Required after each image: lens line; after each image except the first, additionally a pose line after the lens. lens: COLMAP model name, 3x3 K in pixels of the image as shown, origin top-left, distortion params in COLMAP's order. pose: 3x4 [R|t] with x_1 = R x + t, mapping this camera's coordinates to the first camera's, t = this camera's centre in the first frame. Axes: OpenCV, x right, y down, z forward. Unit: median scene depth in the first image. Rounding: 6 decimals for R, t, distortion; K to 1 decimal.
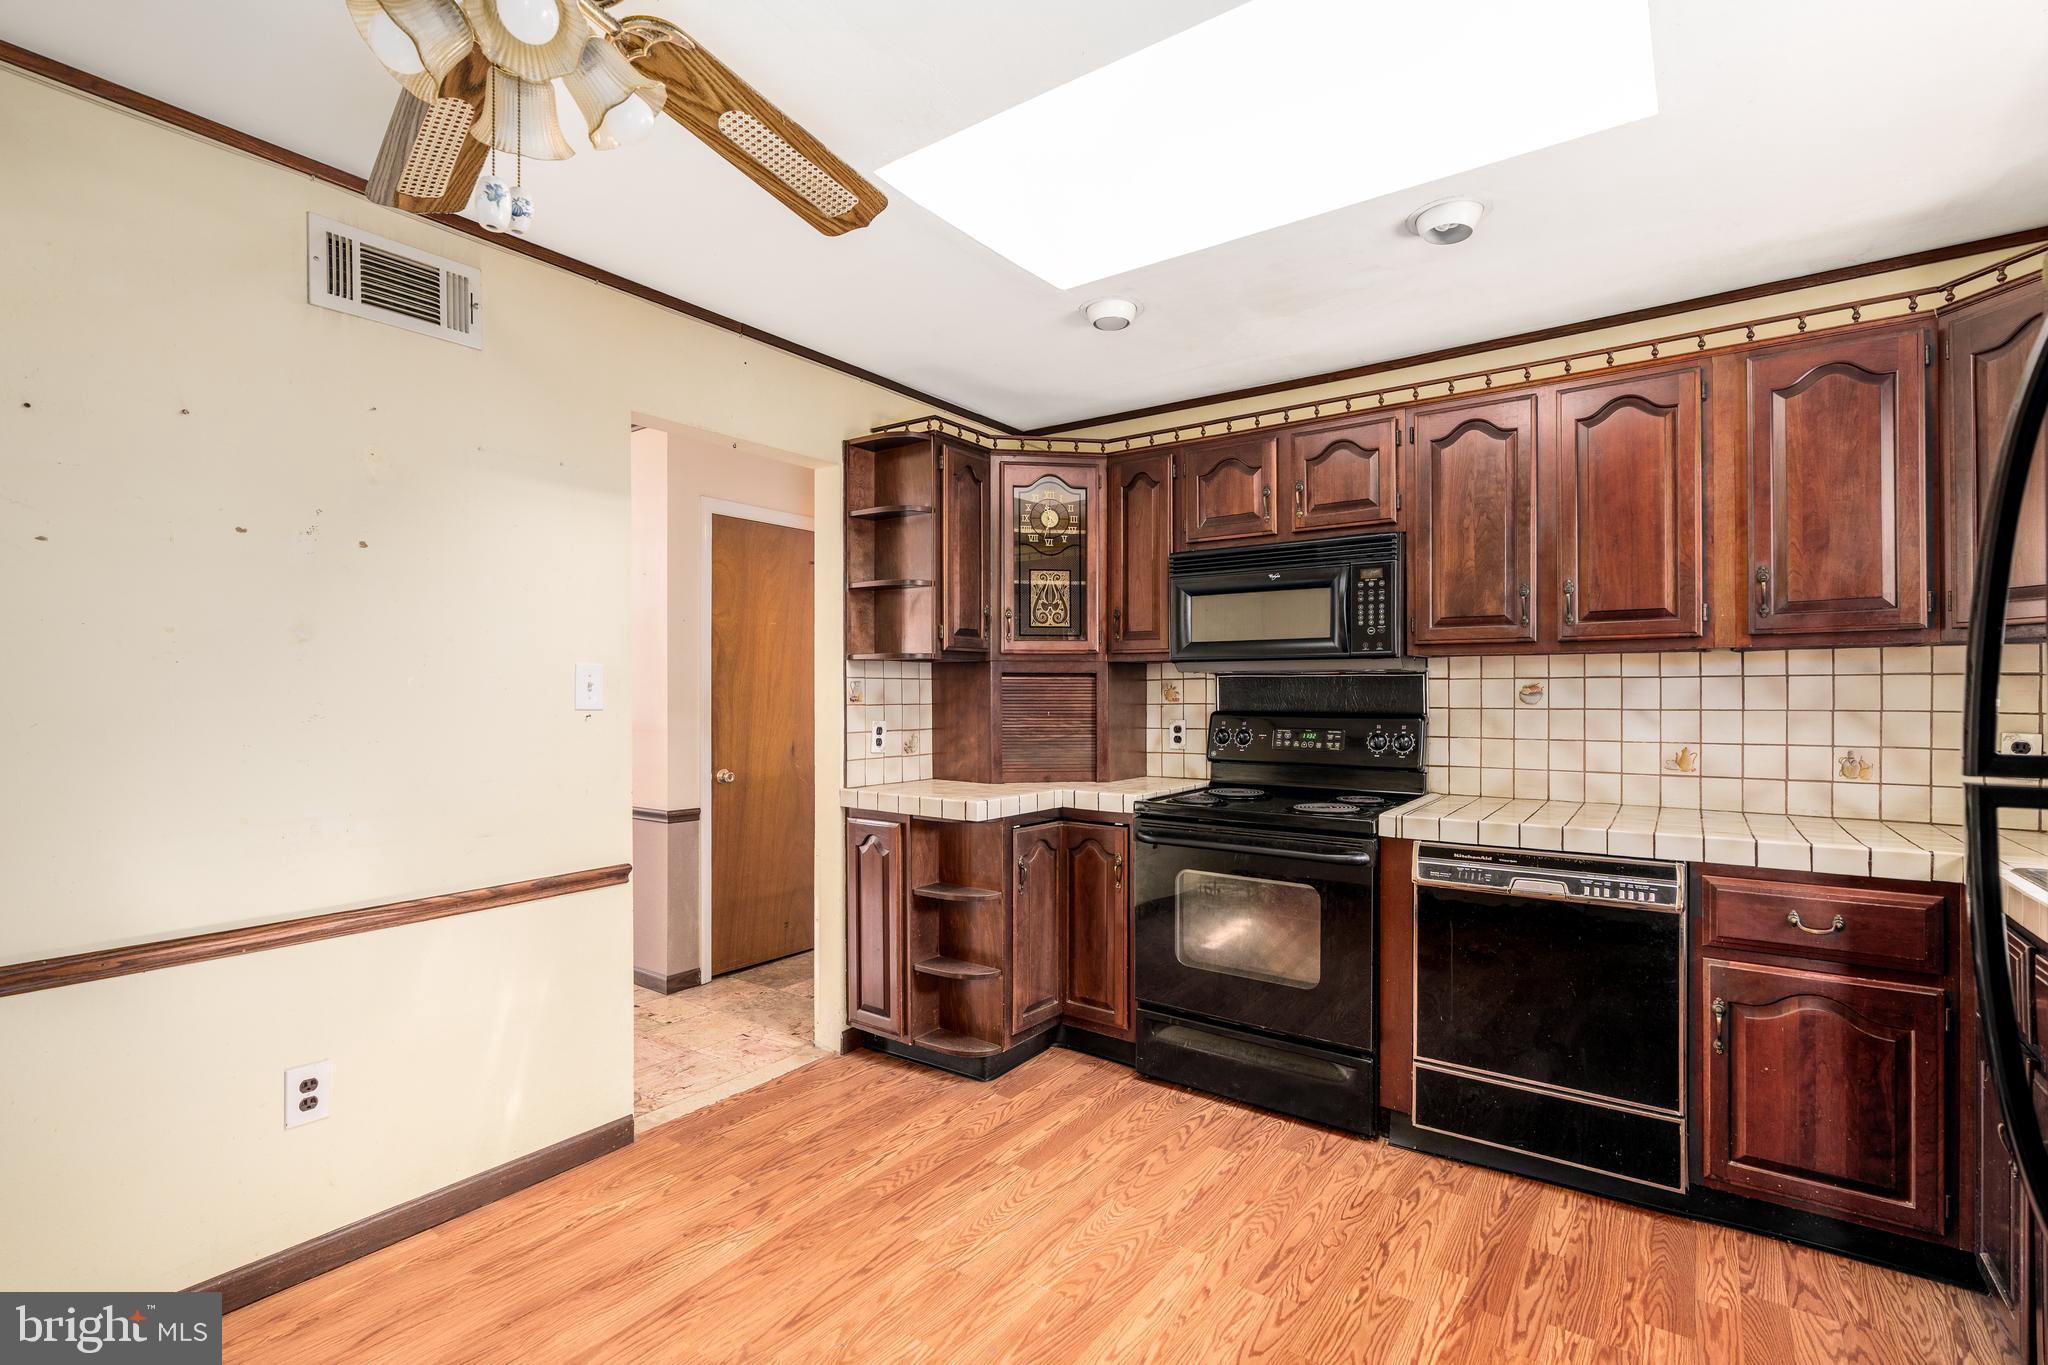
lens RADIAL K [[918.6, 0, 1024.0], [0, 918.6, 682.5], [0, 0, 1]] dist [0.002102, -0.000004]
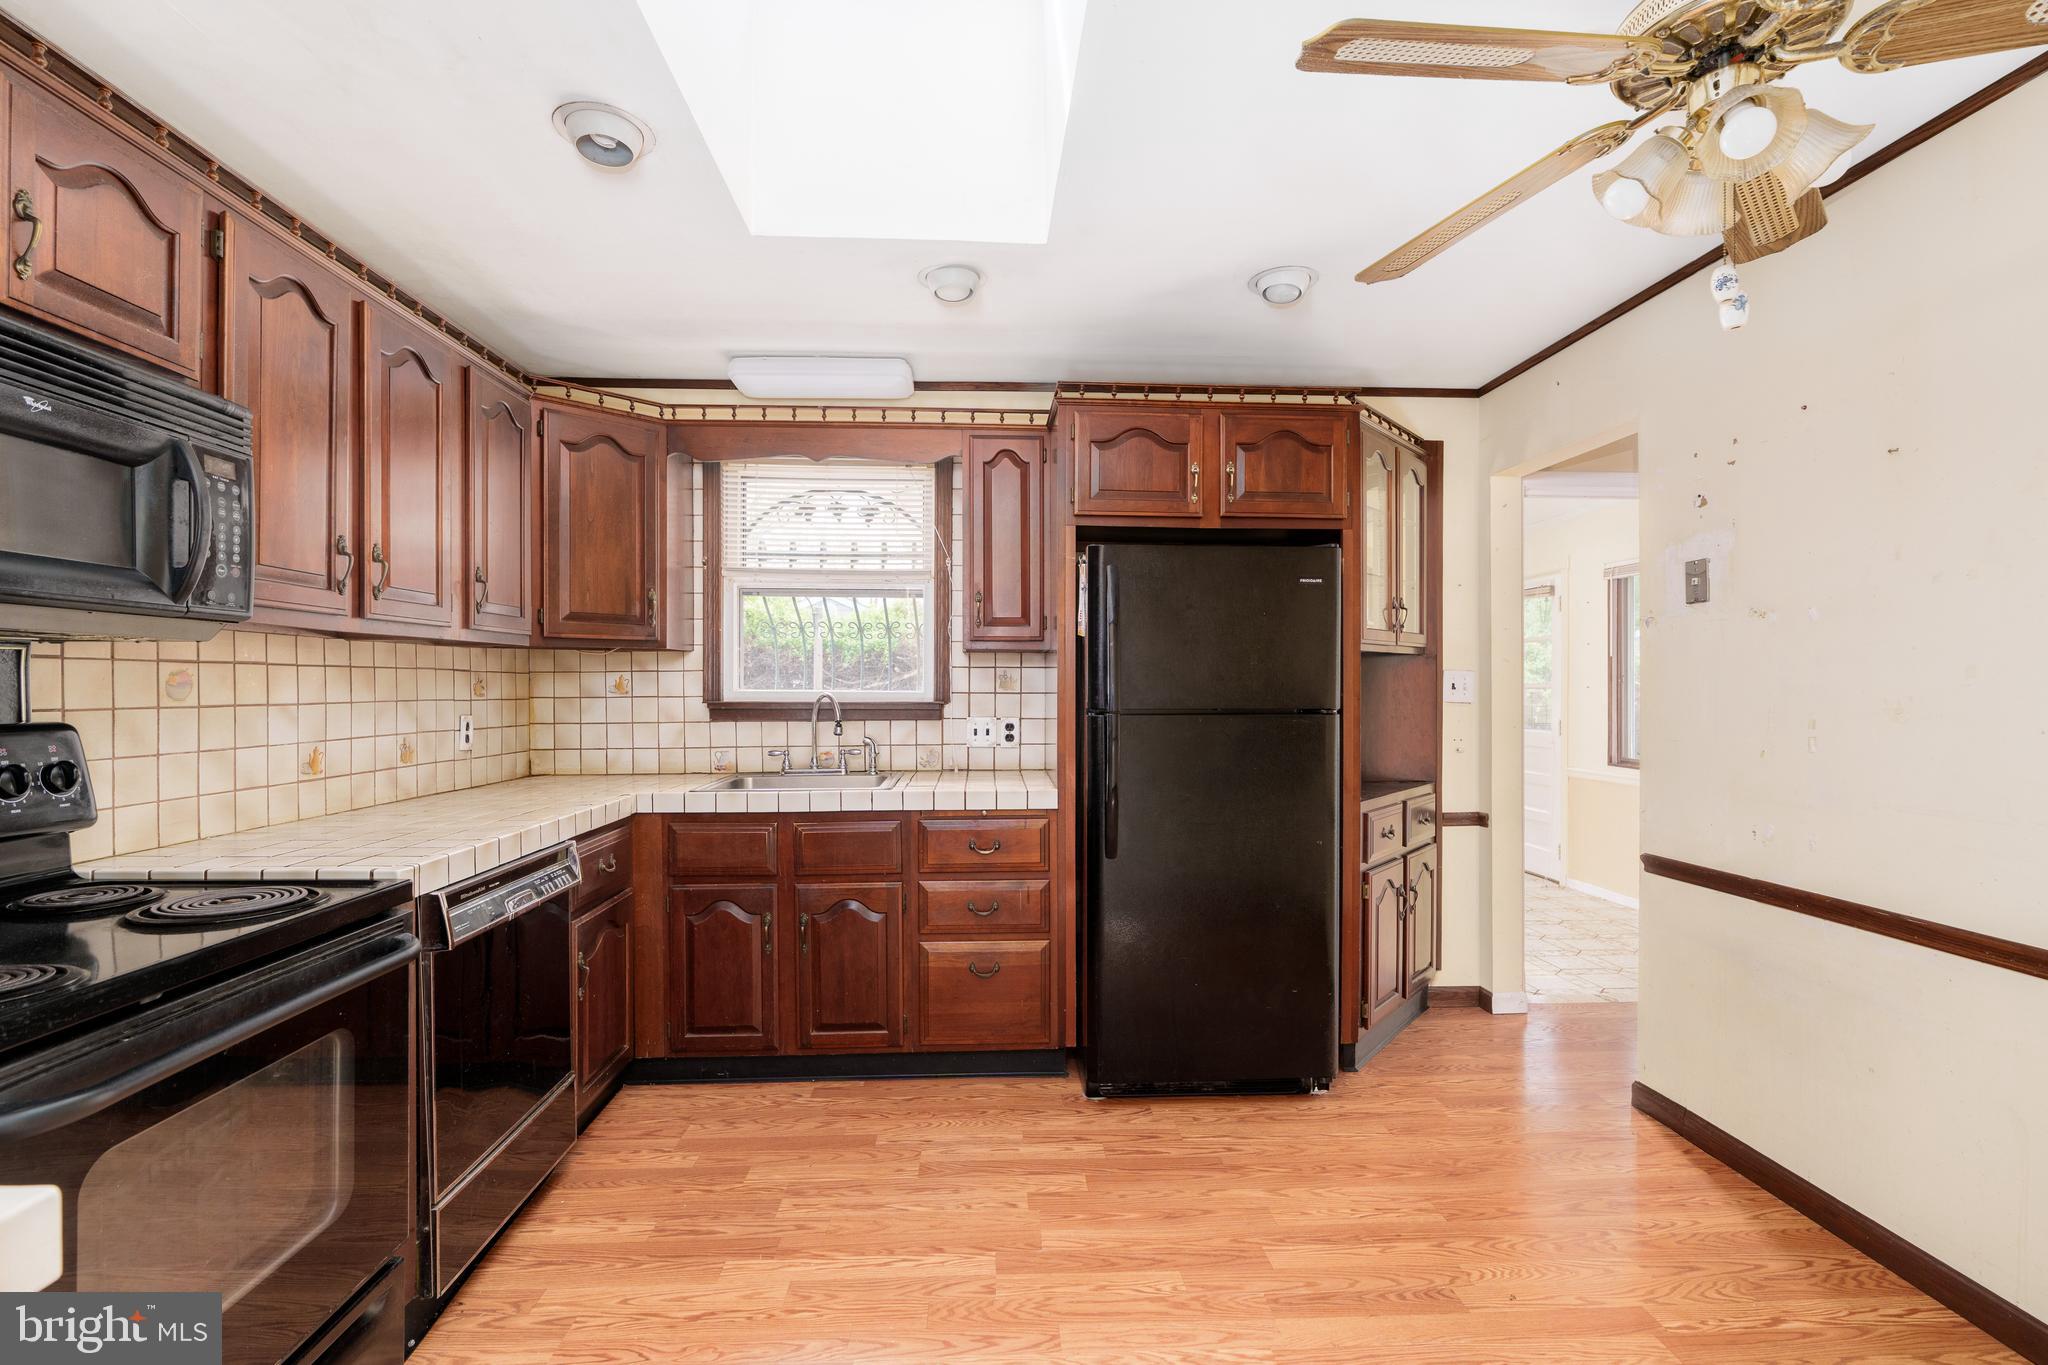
lens RADIAL K [[918.6, 0, 1024.0], [0, 918.6, 682.5], [0, 0, 1]] dist [0.002102, -0.000004]
pose [[-0.629665, 0.001205, 0.776866, -0.485086], [-0.016028, 0.999766, -0.014542, 0.014895], [-0.776702, -0.021608, -0.629498, 1.314957]]
